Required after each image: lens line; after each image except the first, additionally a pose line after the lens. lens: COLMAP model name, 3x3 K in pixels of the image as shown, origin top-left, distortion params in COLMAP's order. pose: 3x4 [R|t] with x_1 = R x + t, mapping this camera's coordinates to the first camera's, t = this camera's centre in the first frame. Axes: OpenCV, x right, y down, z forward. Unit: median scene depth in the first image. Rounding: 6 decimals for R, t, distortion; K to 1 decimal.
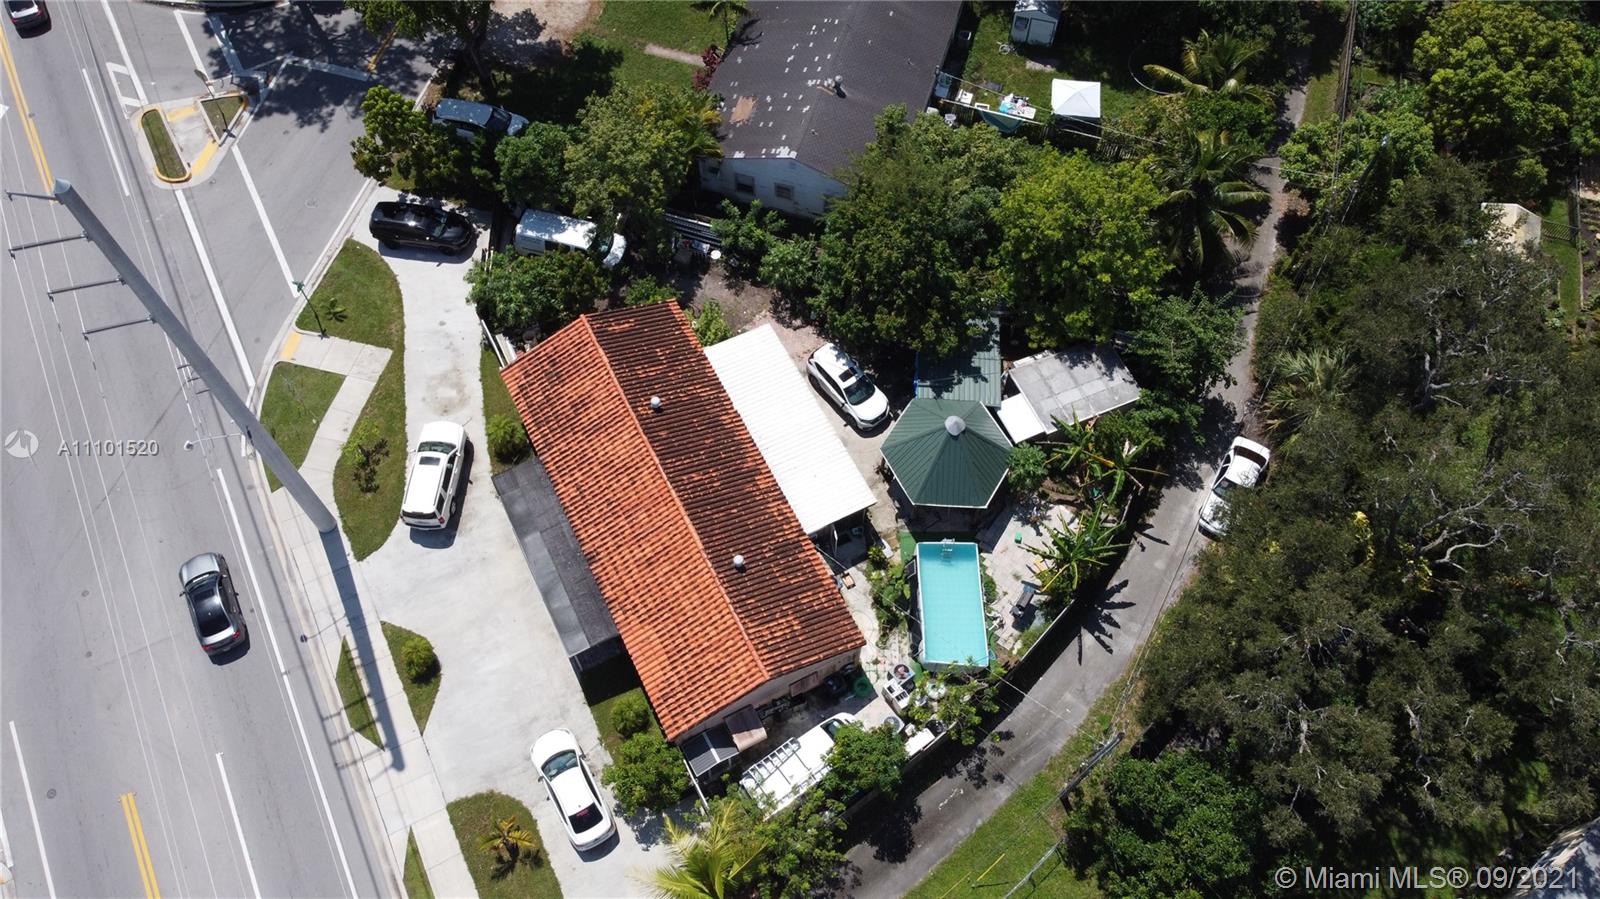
lens RADIAL K [[1244.1, 0, 791.8], [0, 1244.1, 424.3], [0, 0, 1]] dist [0.016390, -0.008690]
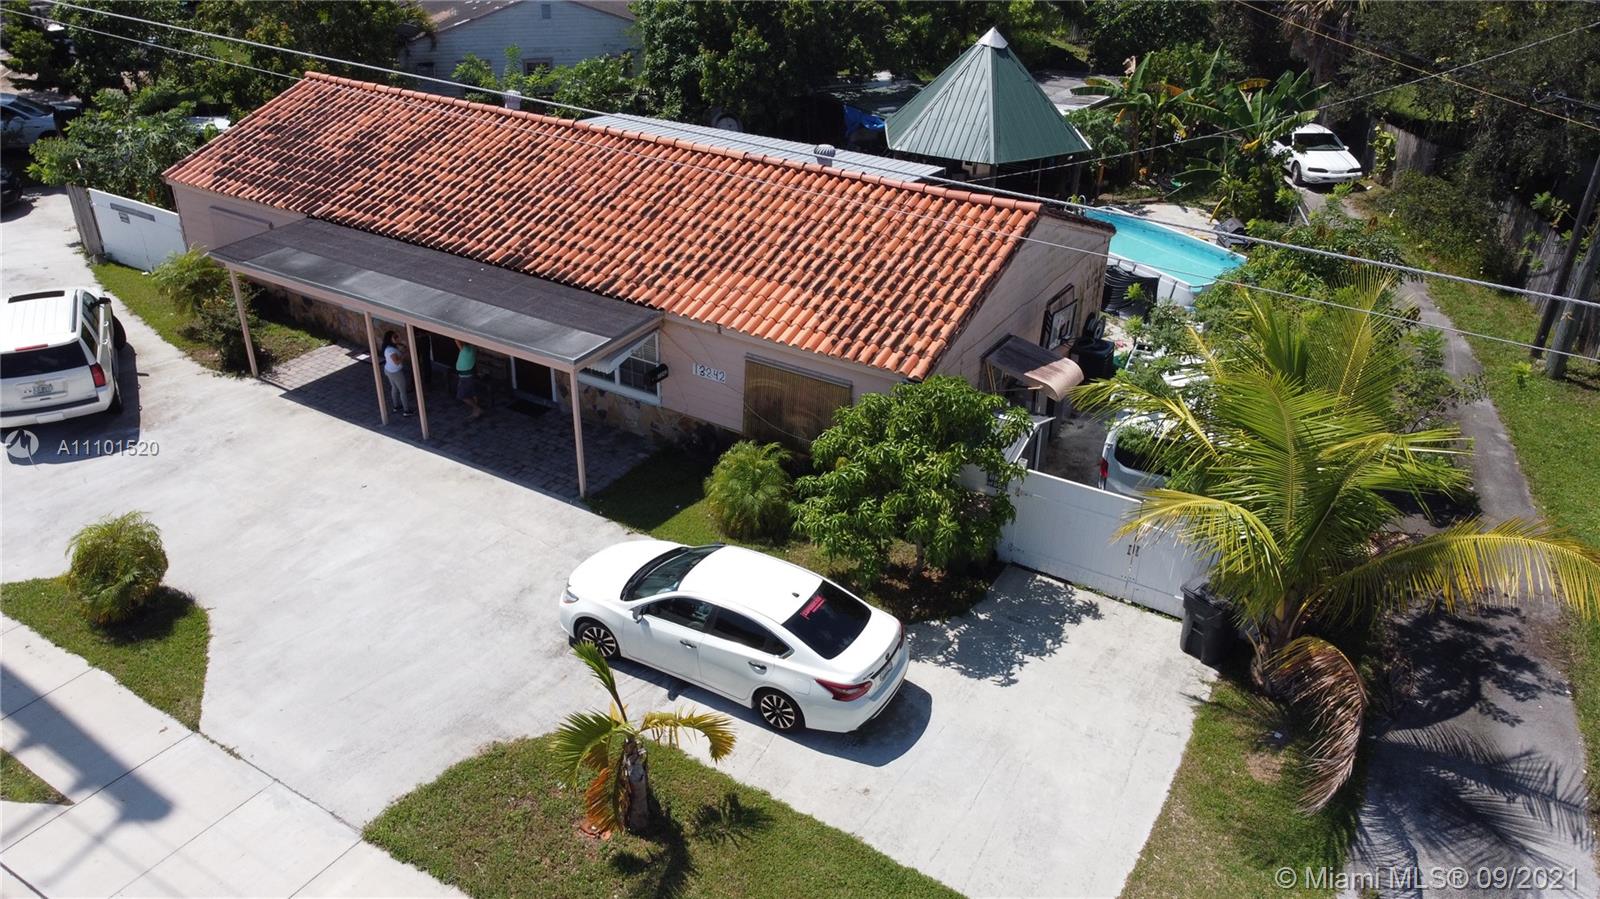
lens RADIAL K [[1244.1, 0, 791.8], [0, 1244.1, 424.3], [0, 0, 1]] dist [0.016390, -0.008690]
pose [[0.861593, -0.242389, 0.445987, -0.277975], [0.444817, 0.783807, -0.433342, 0.374340], [-0.244530, 0.571747, 0.783142, 0.650314]]
